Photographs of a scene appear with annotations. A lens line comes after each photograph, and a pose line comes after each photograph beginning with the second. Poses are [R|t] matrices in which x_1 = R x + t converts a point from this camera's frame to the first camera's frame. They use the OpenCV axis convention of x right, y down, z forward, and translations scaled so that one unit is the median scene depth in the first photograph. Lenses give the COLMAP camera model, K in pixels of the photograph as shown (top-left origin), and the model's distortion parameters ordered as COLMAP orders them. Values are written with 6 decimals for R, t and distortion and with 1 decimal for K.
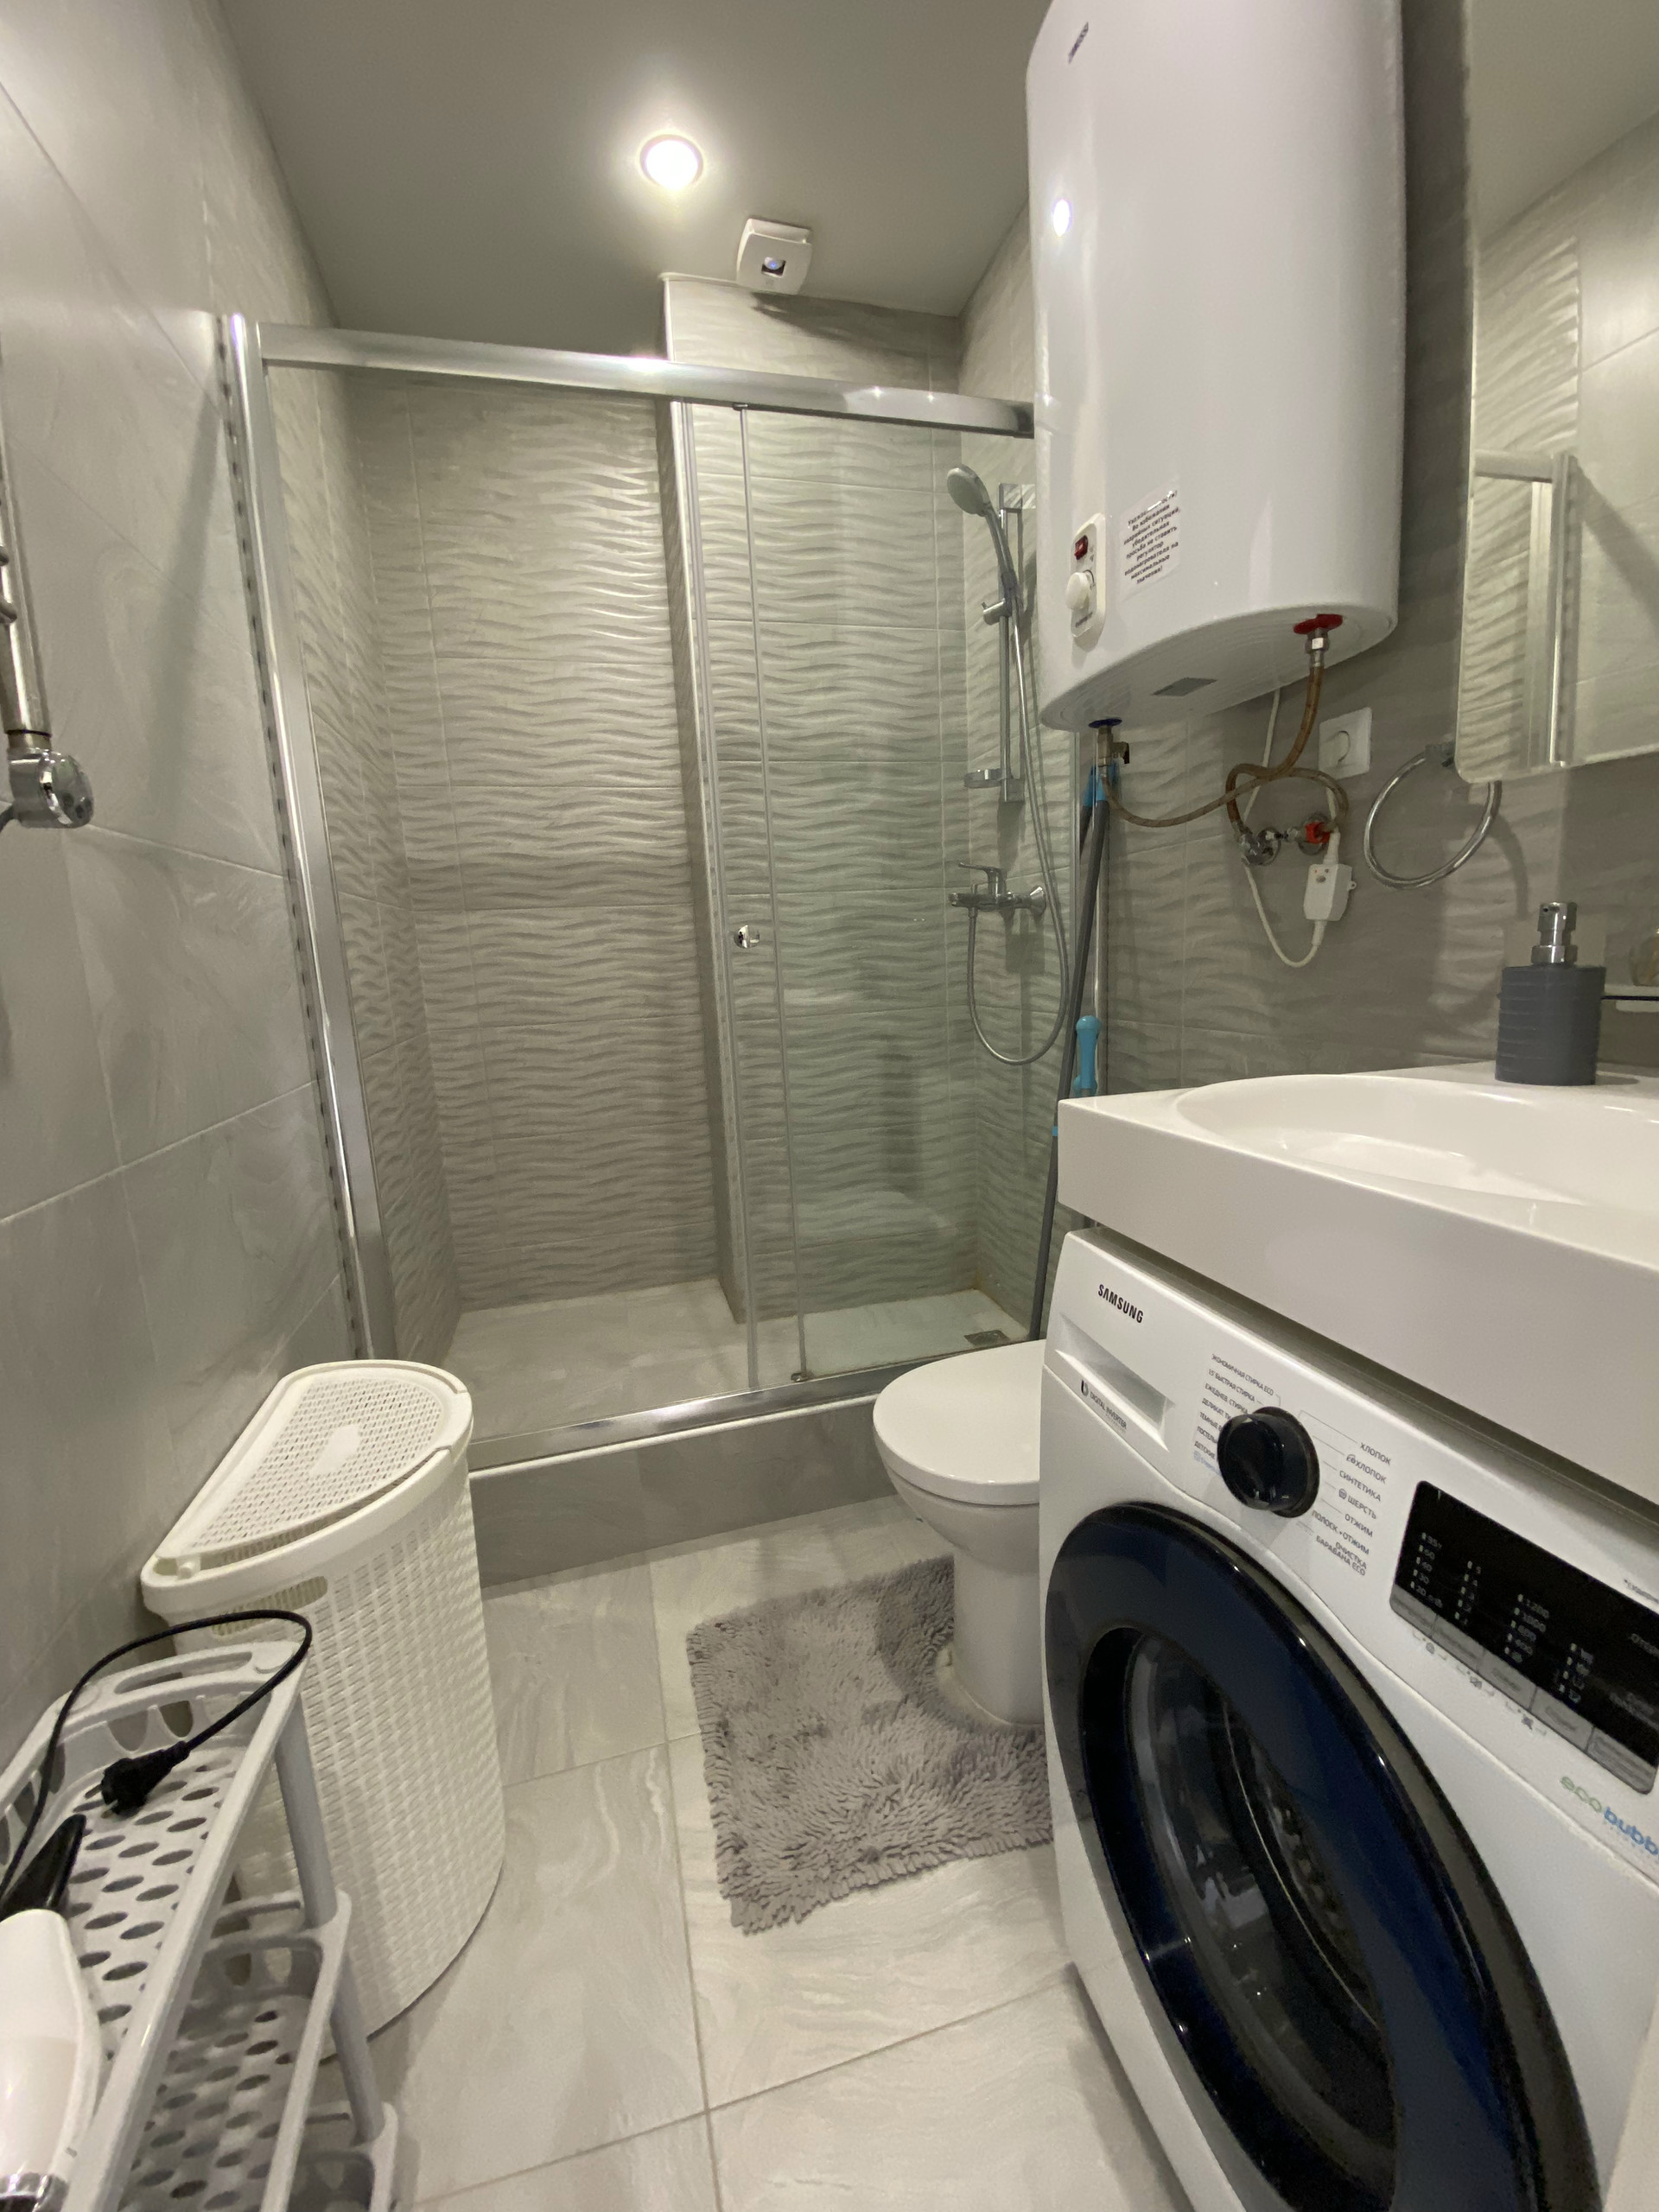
lens RADIAL K [[985.6, 0, 881.5], [0, 985.6, 1129.7], [0, 0, 1]] dist [0.000332, -0.015464]
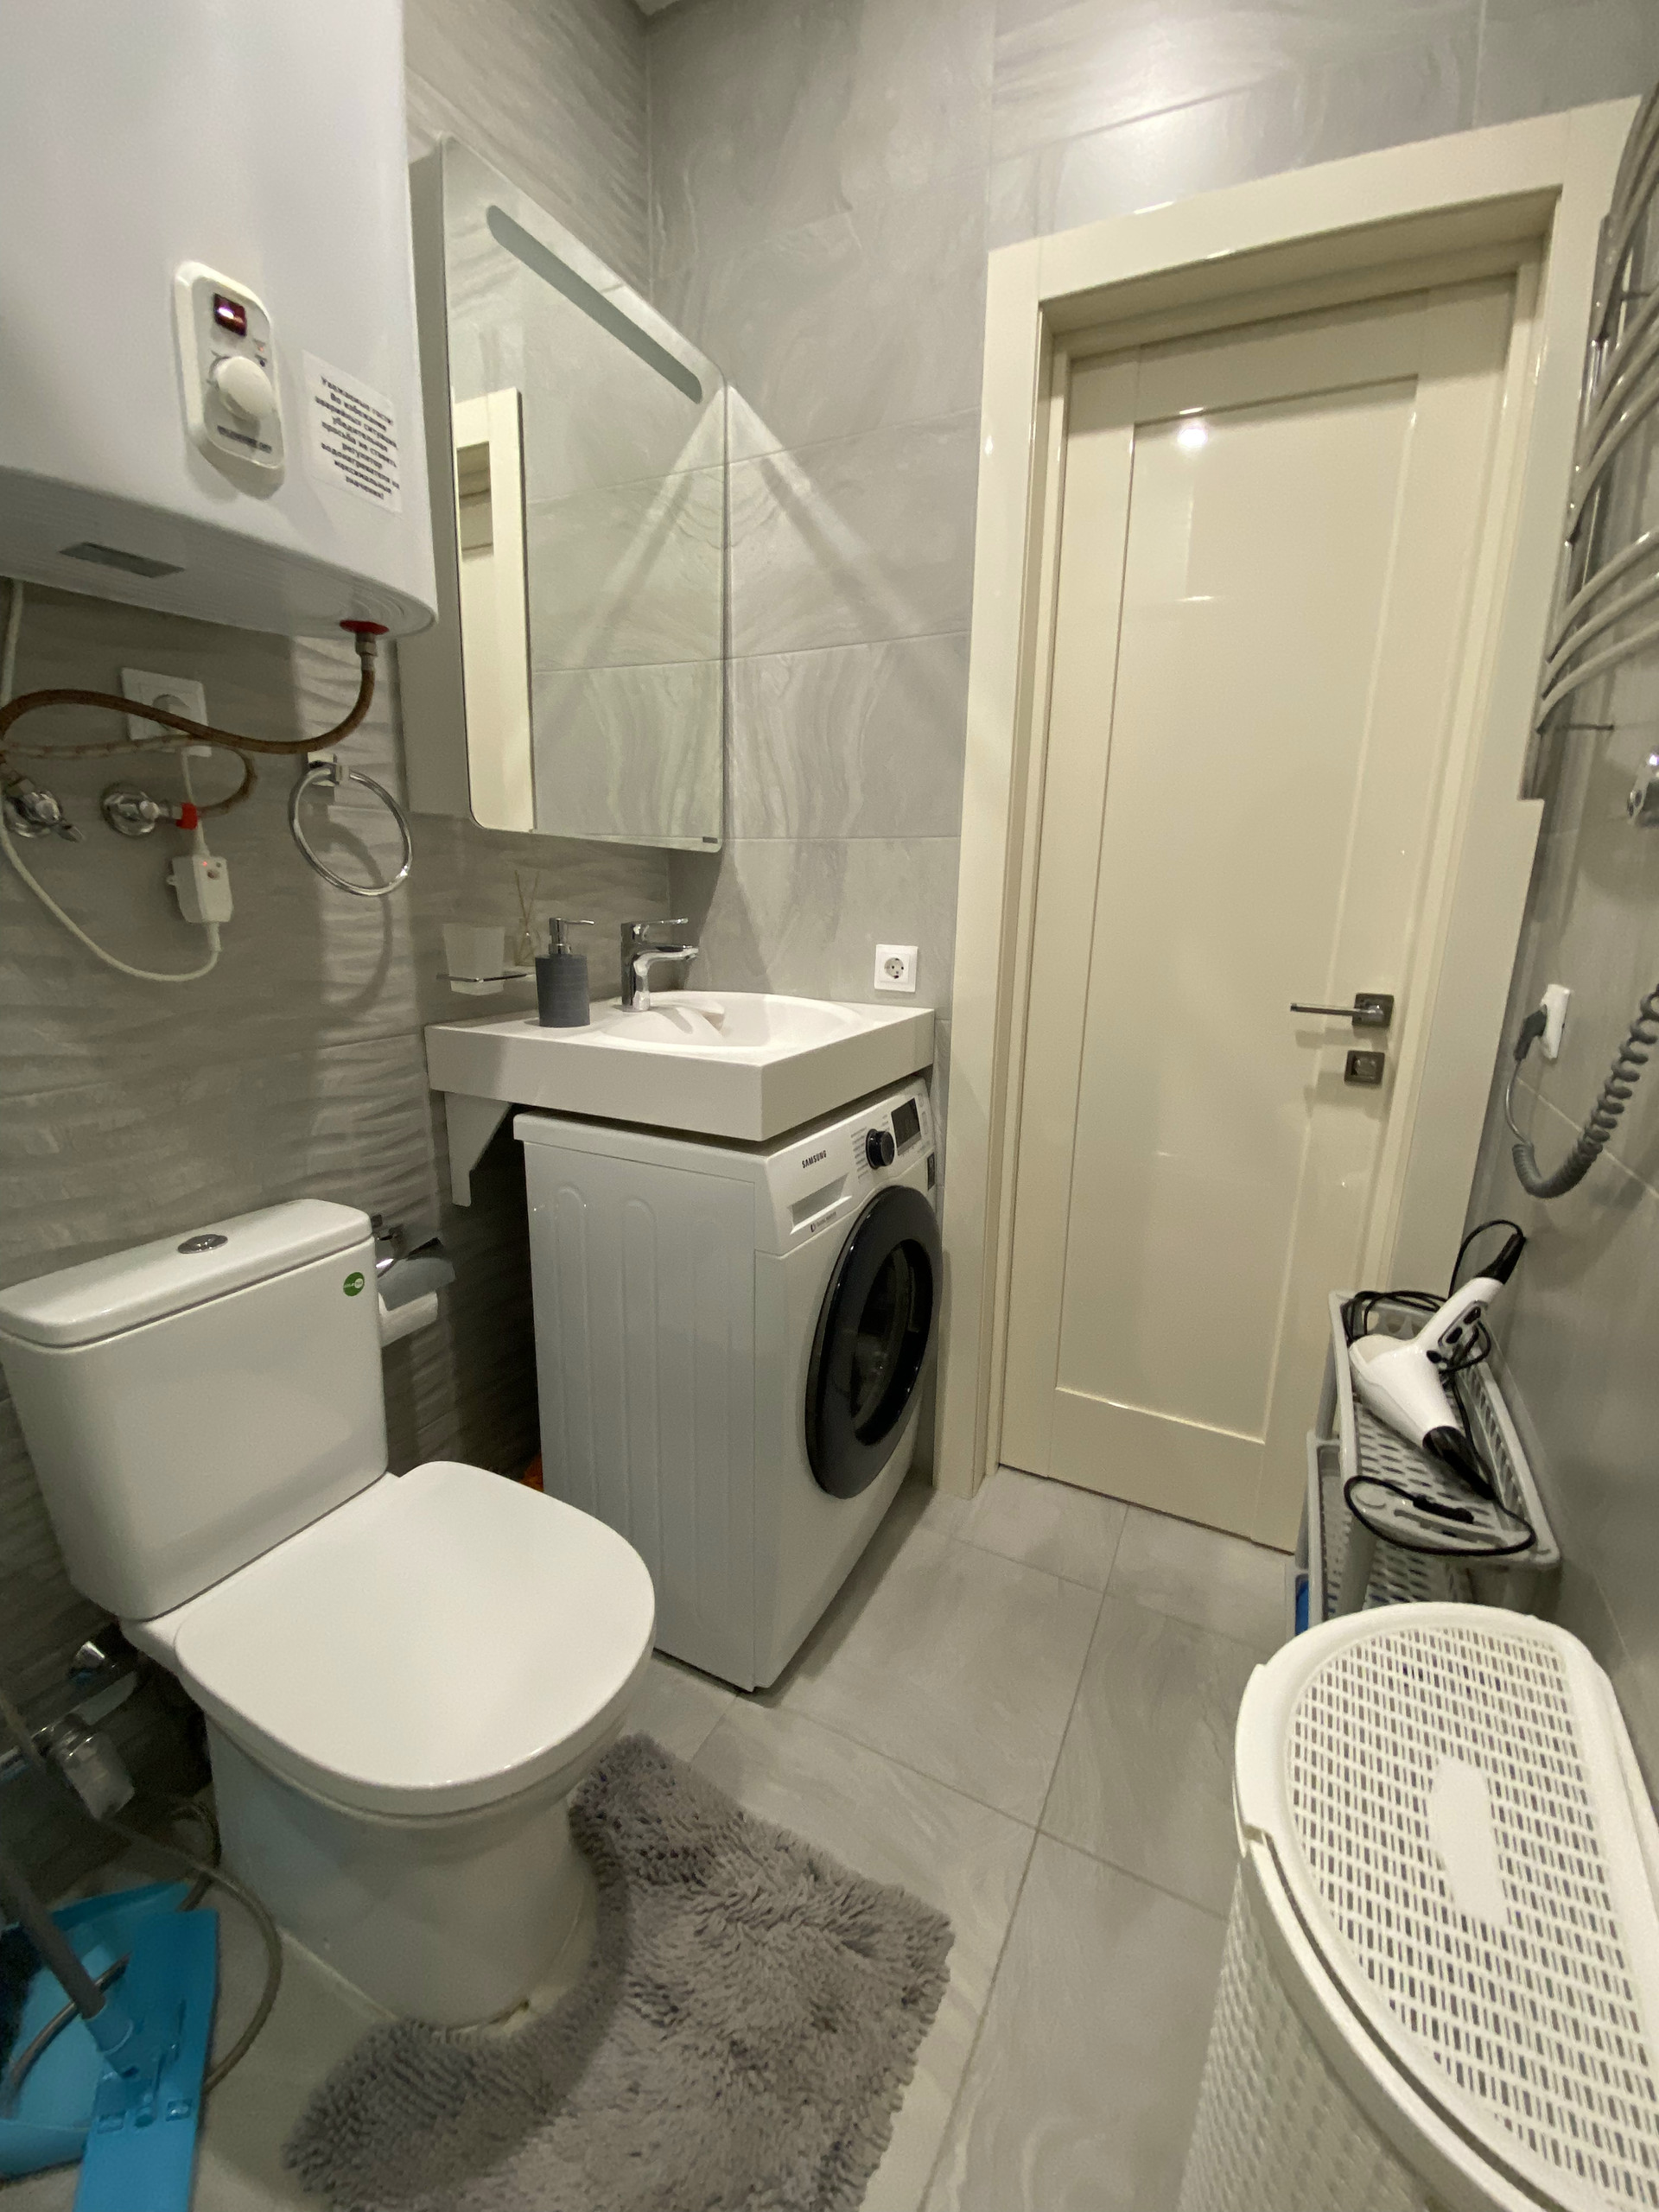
lens RADIAL K [[886.9, 0, 829.5], [0, 886.9, 1106.0], [0, 0, 1]] dist [0.012275, -0.017164]
pose [[-0.728922, -0.130461, 0.672051, -0.412628], [0.137849, 0.933597, 0.330748, -0.213255], [-0.670574, 0.333731, -0.662536, 1.047961]]
